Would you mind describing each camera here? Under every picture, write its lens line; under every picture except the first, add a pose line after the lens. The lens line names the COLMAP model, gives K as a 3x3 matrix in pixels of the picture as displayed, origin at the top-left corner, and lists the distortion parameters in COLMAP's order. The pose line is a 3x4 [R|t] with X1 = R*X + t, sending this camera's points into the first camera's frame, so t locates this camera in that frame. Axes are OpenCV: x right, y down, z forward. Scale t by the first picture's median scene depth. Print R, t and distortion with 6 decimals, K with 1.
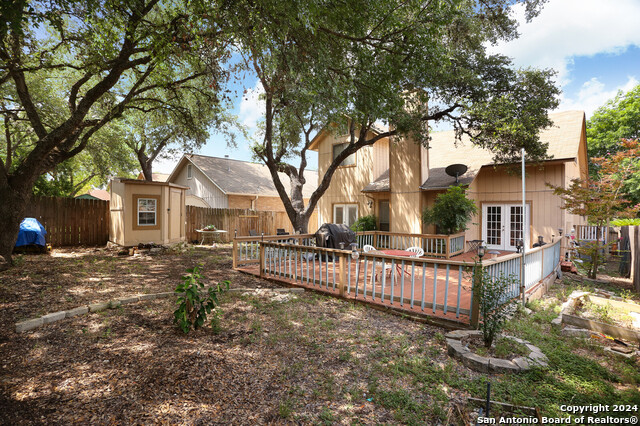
lens RADIAL K [[333.7, 0, 320.0], [0, 333.7, 213.0], [0, 0, 1]] dist [0.001051, 0.000027]
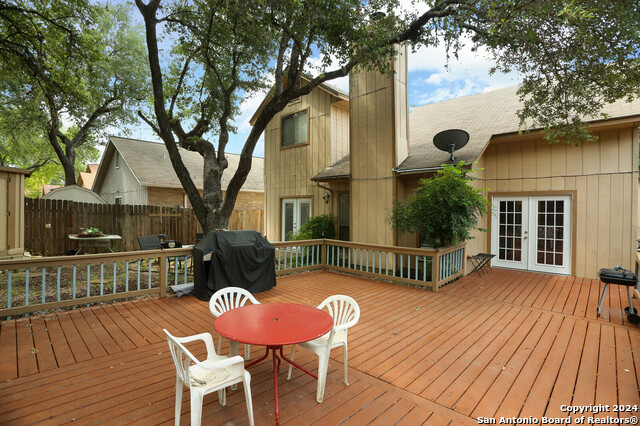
lens RADIAL K [[306.9, 0, 320.0], [0, 306.9, 213.0], [0, 0, 1]] dist [-0.000960, -0.000036]
pose [[0.999967, -0.000579, -0.008117, 0.163133], [0.000653, 0.999958, 0.009120, -0.001772], [0.008111, -0.009125, 0.999925, 0.412581]]
